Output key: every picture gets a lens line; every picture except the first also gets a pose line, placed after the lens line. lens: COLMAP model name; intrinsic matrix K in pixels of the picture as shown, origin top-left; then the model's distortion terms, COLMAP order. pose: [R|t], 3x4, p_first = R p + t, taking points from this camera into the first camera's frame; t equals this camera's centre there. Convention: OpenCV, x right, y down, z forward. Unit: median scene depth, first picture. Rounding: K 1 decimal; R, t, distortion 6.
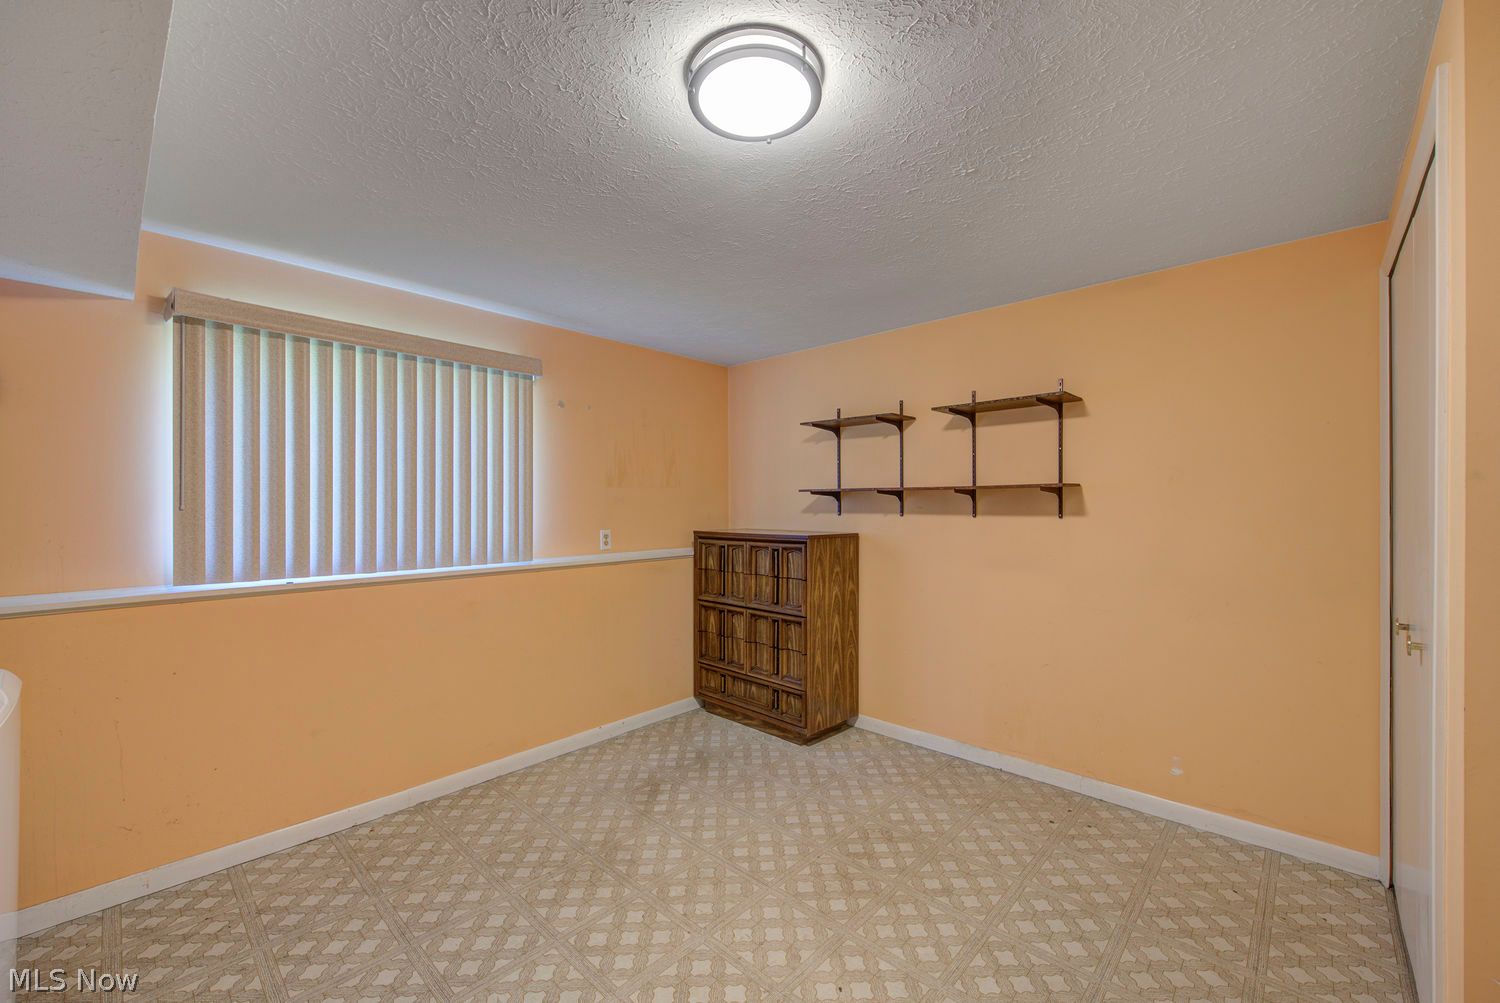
lens RADIAL K [[605.0, 0, 749.7], [0, 605.0, 496.6], [0, 0, 1]] dist [-0.000276, -0.000251]
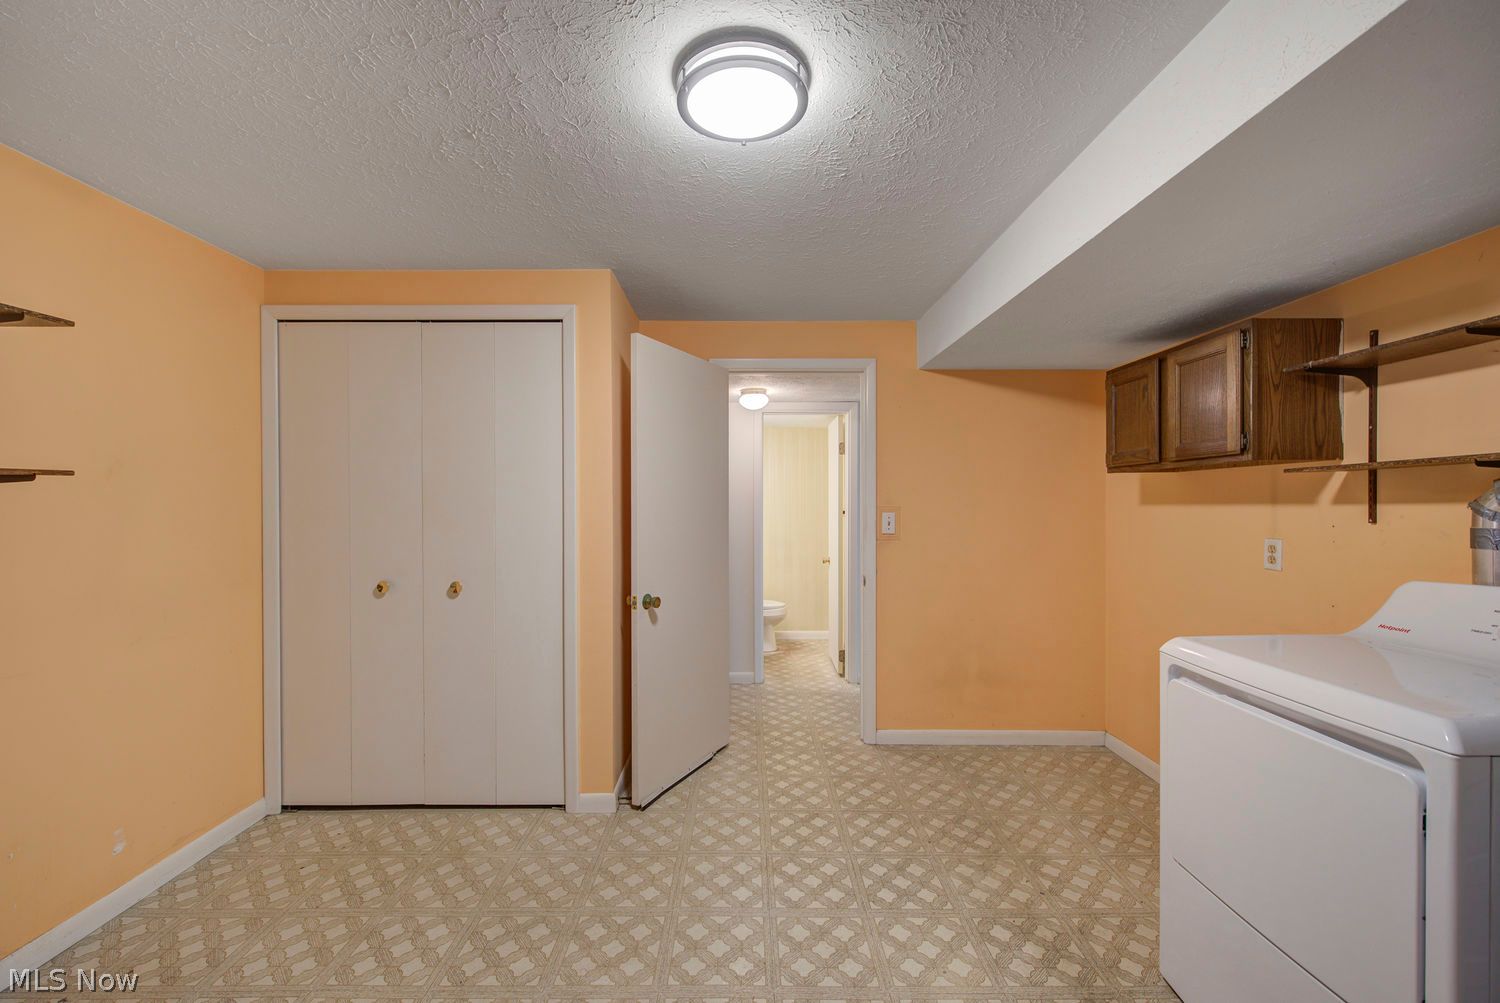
lens RADIAL K [[602.1, 0, 748.2], [0, 602.1, 507.7], [0, 0, 1]] dist [0.000524, 0.000005]
pose [[-0.682045, -0.004799, 0.731294, -0.459329], [-0.002135, 0.999987, 0.004571, 0.011685], [-0.731307, 0.001556, -0.682047, 1.042191]]
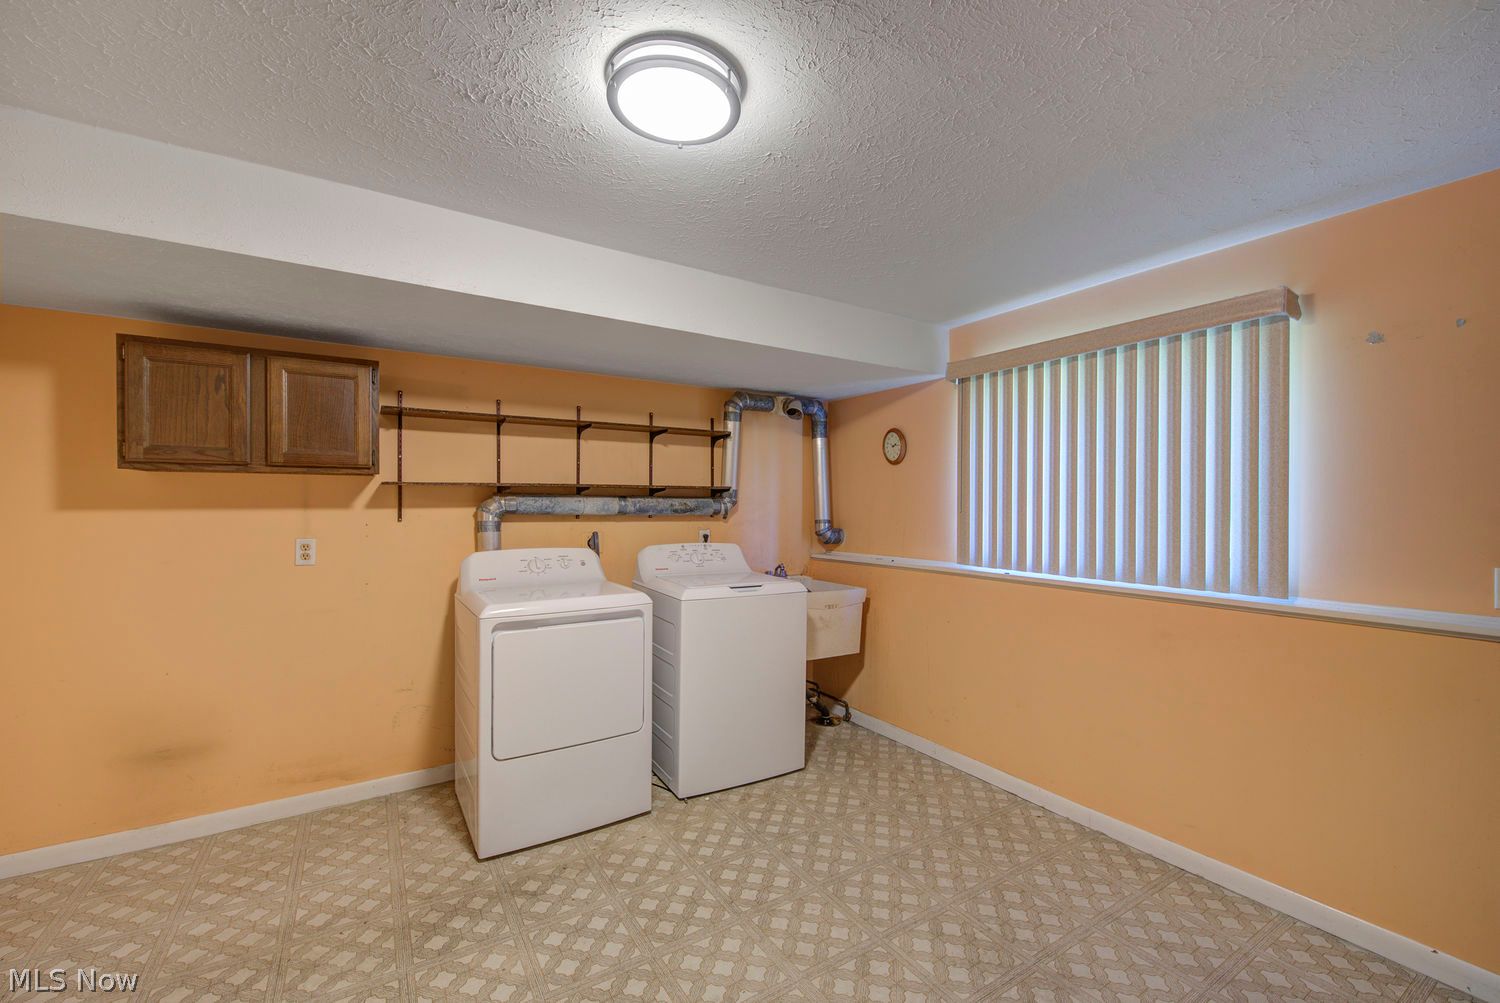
lens RADIAL K [[613.7, 0, 750.0], [0, 613.7, 509.6], [0, 0, 1]] dist [-0.001662, -0.000242]
pose [[-0.250990, 0.006590, -0.967967, 0.589402], [0.002479, 0.999978, 0.006165, 0.005765], [0.967986, -0.000852, -0.251001, 0.850027]]
